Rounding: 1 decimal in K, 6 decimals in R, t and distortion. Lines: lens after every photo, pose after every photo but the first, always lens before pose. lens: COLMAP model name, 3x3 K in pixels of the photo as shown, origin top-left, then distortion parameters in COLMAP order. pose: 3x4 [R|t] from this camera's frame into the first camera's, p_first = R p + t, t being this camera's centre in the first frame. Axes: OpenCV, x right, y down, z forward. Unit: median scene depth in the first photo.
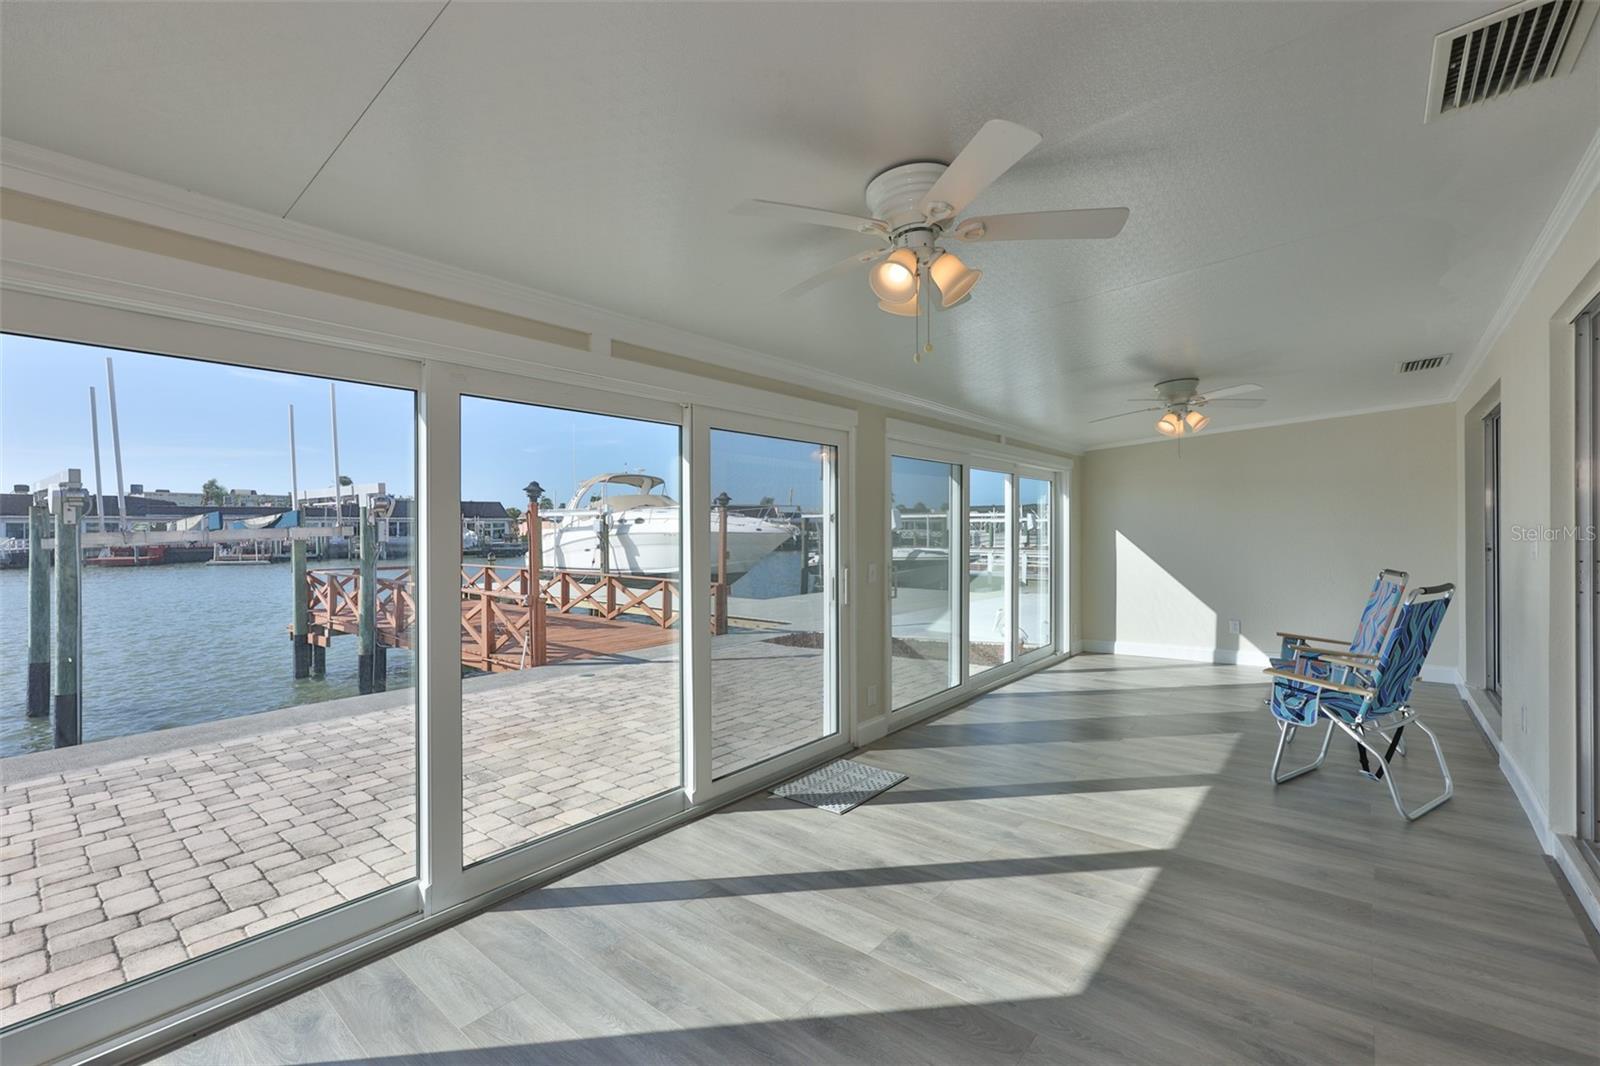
lens RADIAL K [[682.6, 0, 805.8], [0, 682.6, 533.4], [0, 0, 1]] dist [-0.000615, -0.000385]
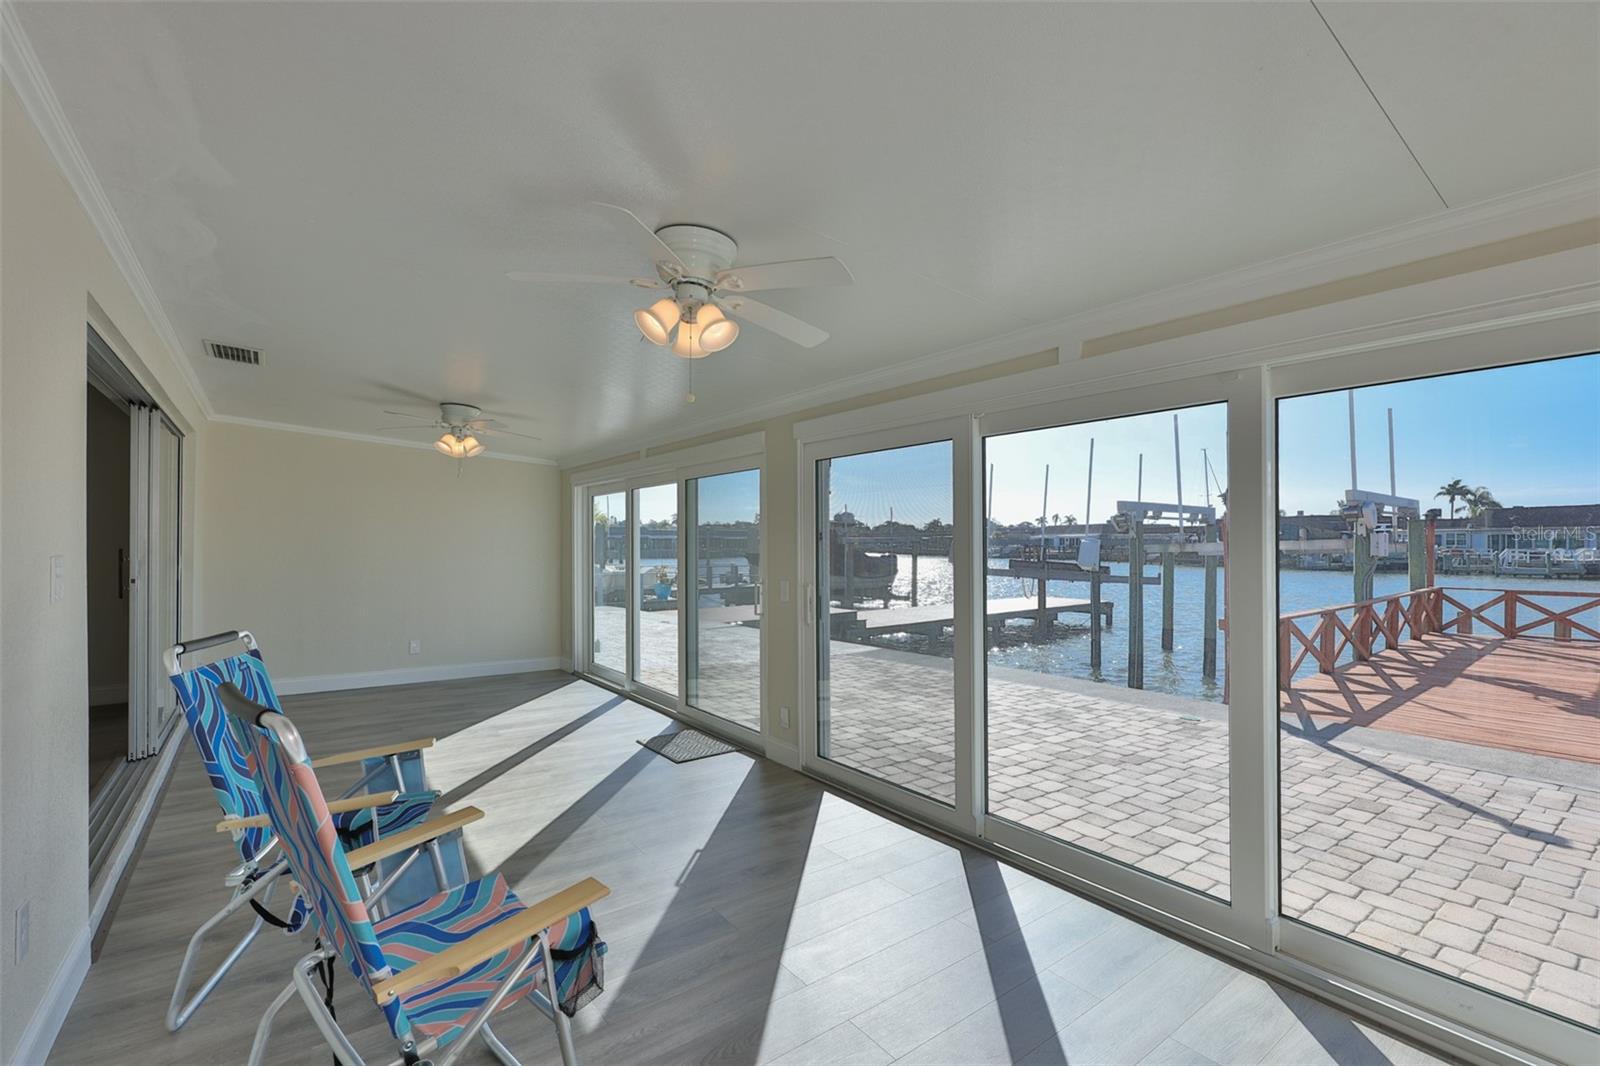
lens RADIAL K [[682.6, 0, 796.9], [0, 682.6, 539.4], [0, 0, 1]] dist [-0.000615, -0.000385]
pose [[-0.227197, 0.000391, -0.973849, 0.235988], [-0.004724, 0.999988, 0.001504, -0.004146], [0.973837, 0.004942, -0.227193, 0.281004]]
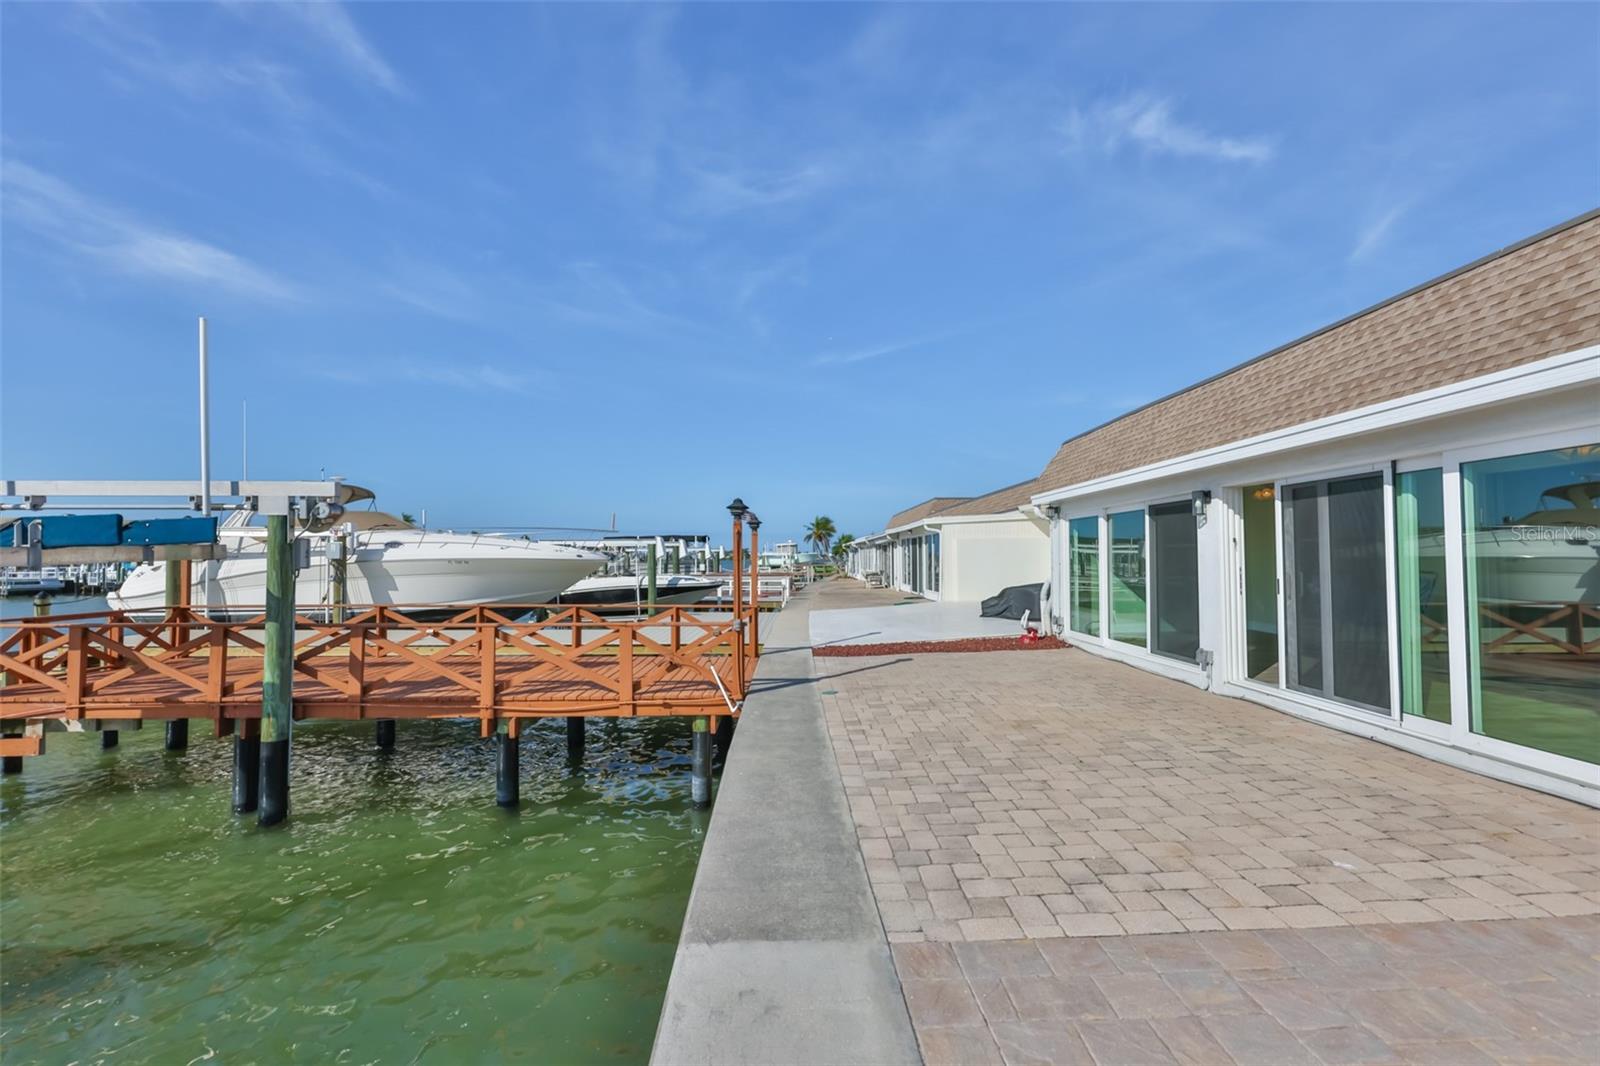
lens RADIAL K [[682.6, 0, 802.5], [0, 682.6, 535.2], [0, 0, 1]] dist [-0.000615, -0.000385]
pose [[0.760515, 0.024024, 0.648875, -0.395669], [0.004938, 0.999072, -0.042778, 0.006406], [-0.649301, 0.035738, 0.759691, 0.096446]]
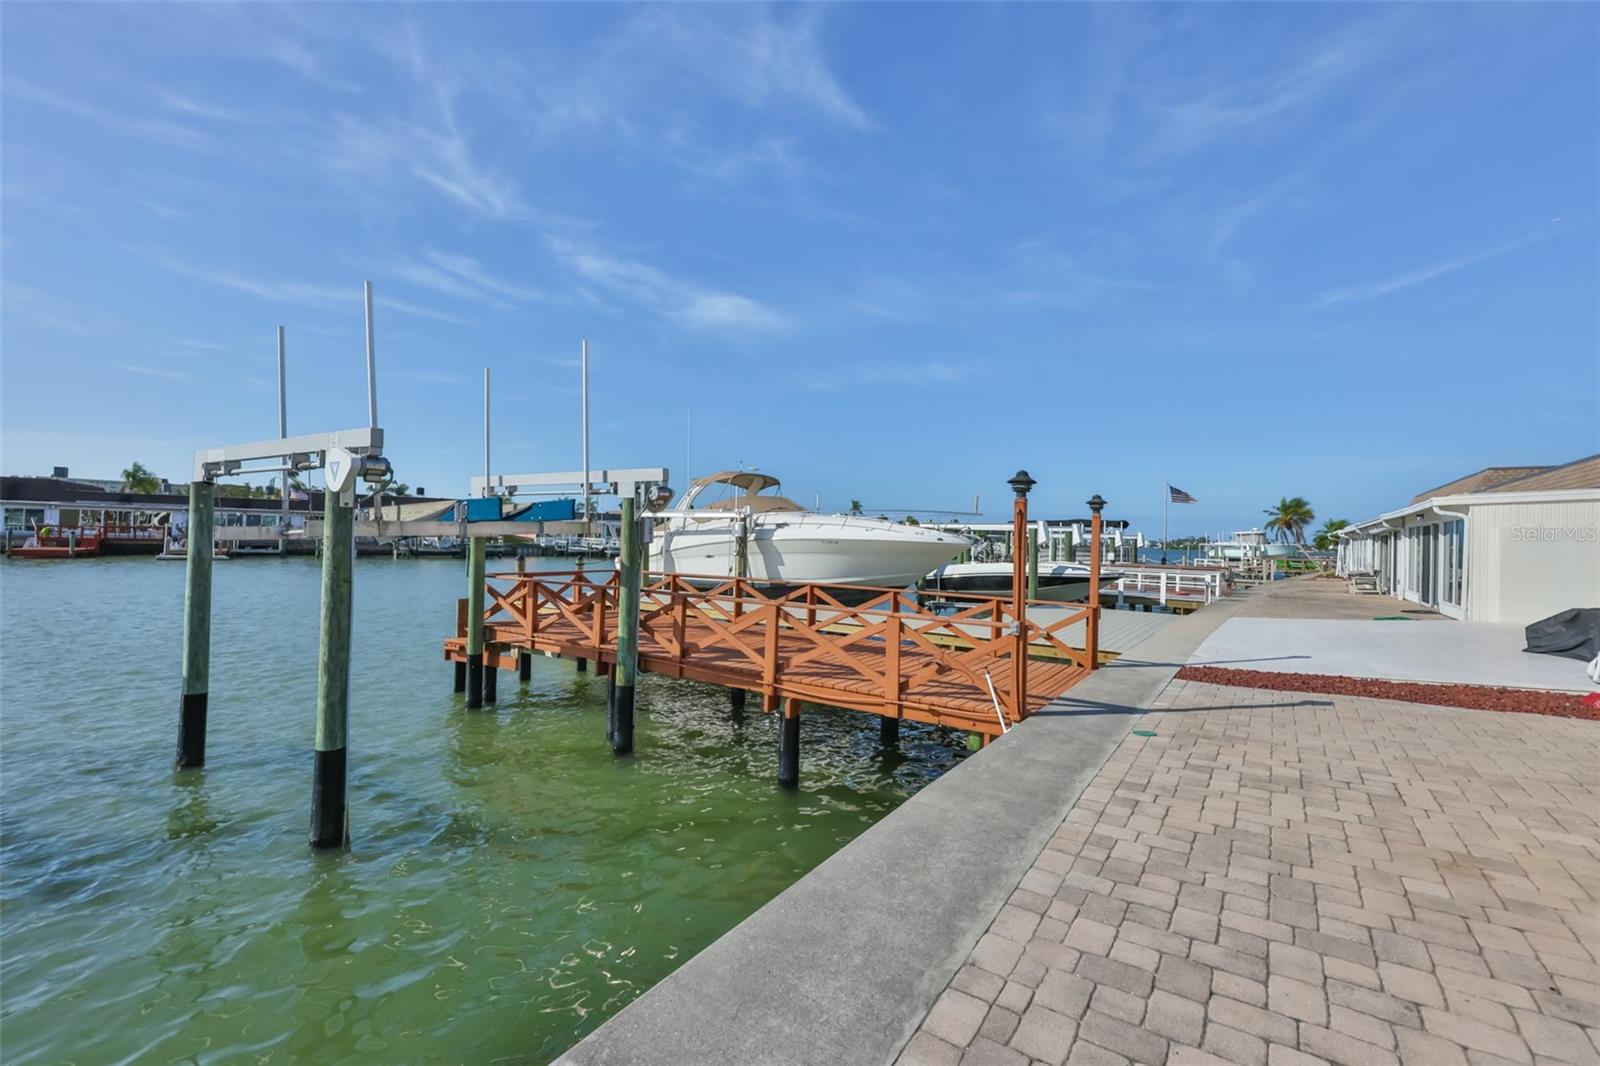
lens RADIAL K [[682.6, 0, 796.0], [0, 682.6, 538.7], [0, 0, 1]] dist [-0.000615, -0.000385]
pose [[0.996379, 0.028822, 0.079994, -0.296493], [-0.028326, 0.999572, -0.007329, 0.004903], [-0.080171, 0.005037, 0.996768, 0.114734]]
